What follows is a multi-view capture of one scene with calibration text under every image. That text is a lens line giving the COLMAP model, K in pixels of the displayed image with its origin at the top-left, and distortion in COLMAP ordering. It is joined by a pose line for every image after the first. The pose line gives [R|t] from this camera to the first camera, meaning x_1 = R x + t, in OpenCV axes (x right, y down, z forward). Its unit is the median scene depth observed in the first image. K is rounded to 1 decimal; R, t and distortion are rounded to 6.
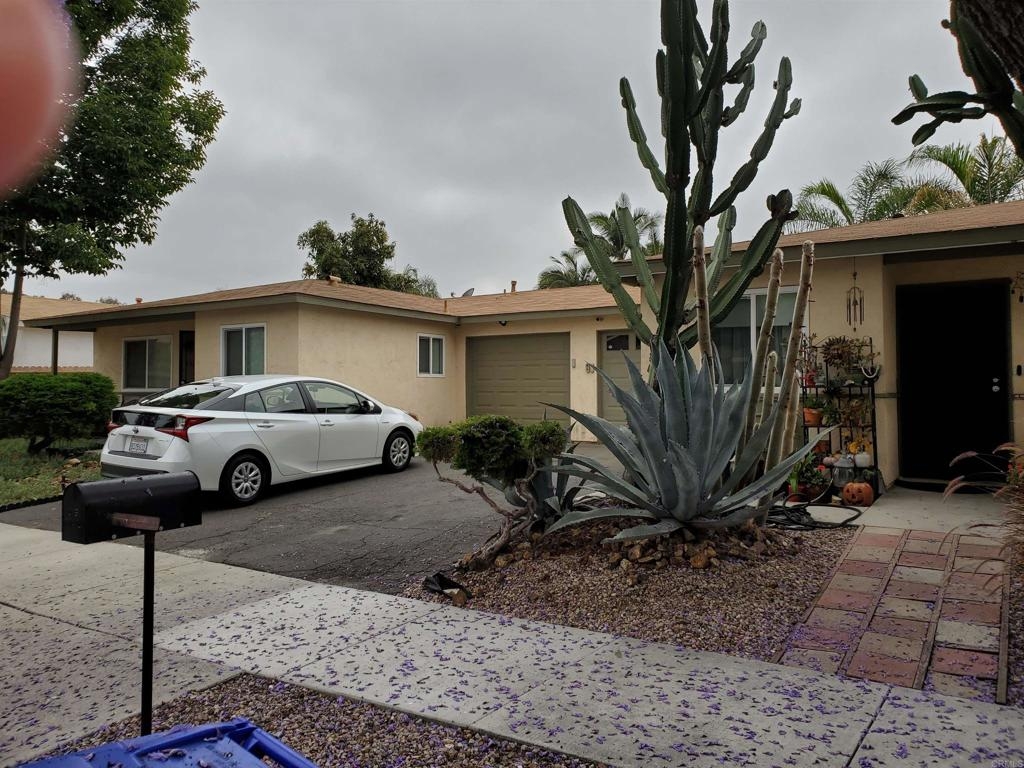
lens RADIAL K [[803.4, 0, 513.1], [0, 803.4, 365.5], [0, 0, 1]] dist [0.030427, -0.002813]
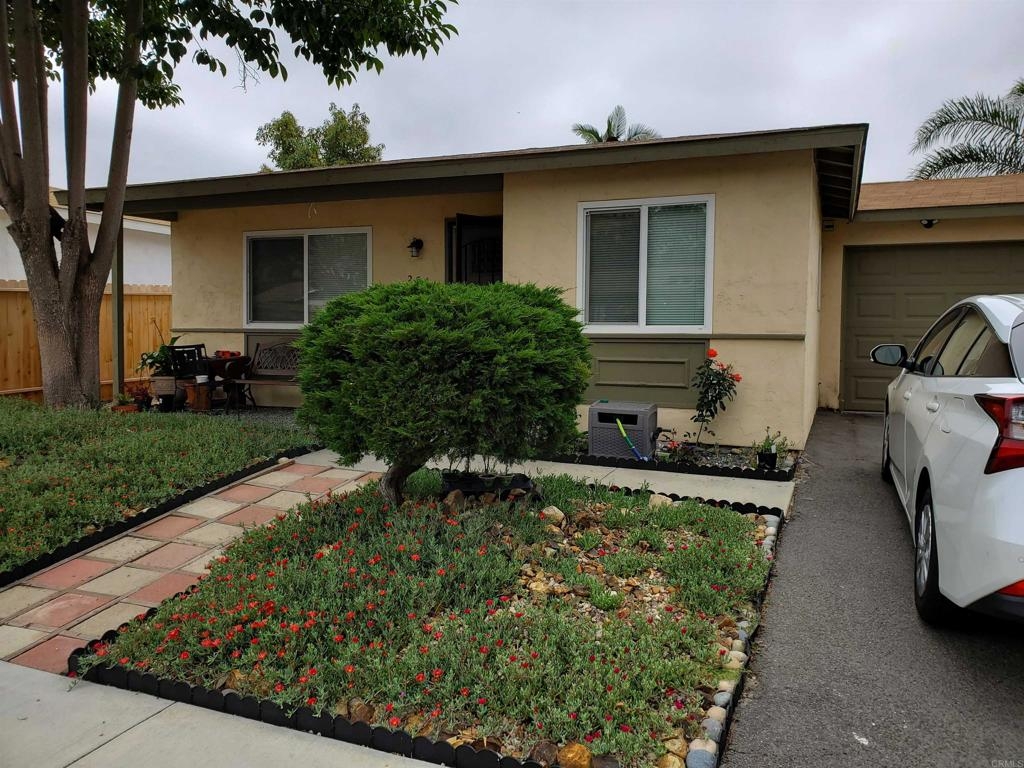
lens RADIAL K [[803.4, 0, 513.1], [0, 803.4, 365.5], [0, 0, 1]] dist [0.030427, -0.002813]
pose [[0.981781, 0.002654, 0.189998, -0.442549], [-0.016998, 0.997121, 0.073903, 0.015092], [-0.189255, -0.075786, 0.978999, 0.444253]]
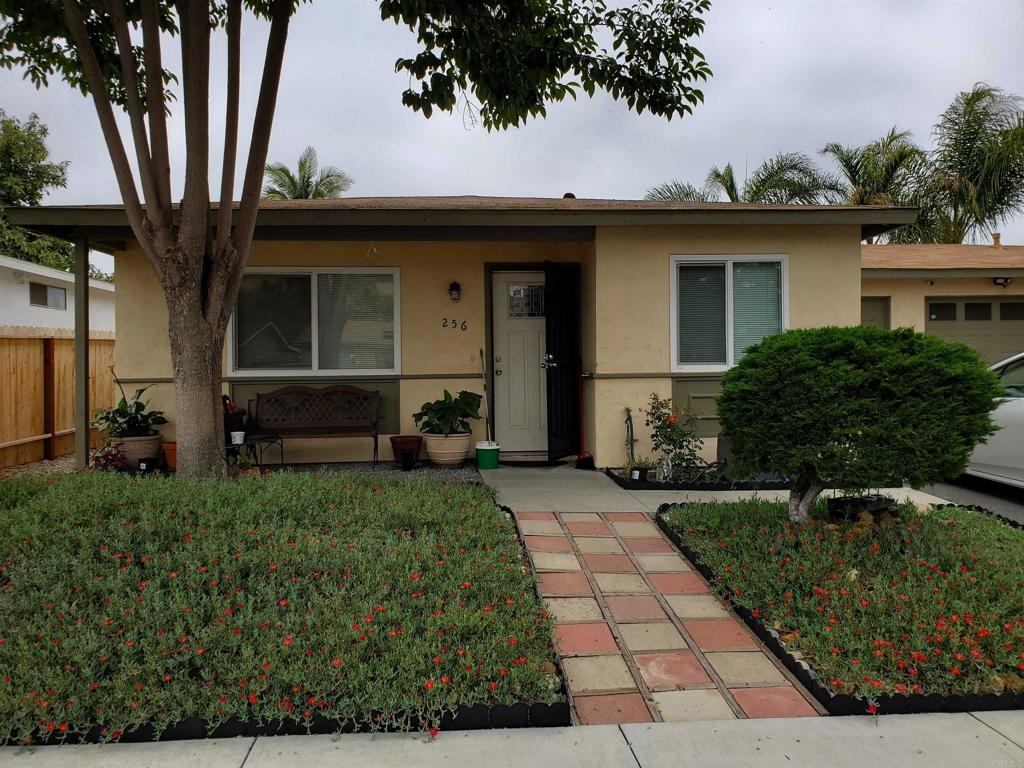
lens RADIAL K [[803.4, 0, 513.1], [0, 803.4, 365.5], [0, 0, 1]] dist [0.030427, -0.002813]
pose [[0.789626, -0.003676, 0.613578, -0.706817], [-0.007994, 0.999836, 0.016277, 0.017948], [-0.613537, -0.017758, 0.789467, 0.549574]]
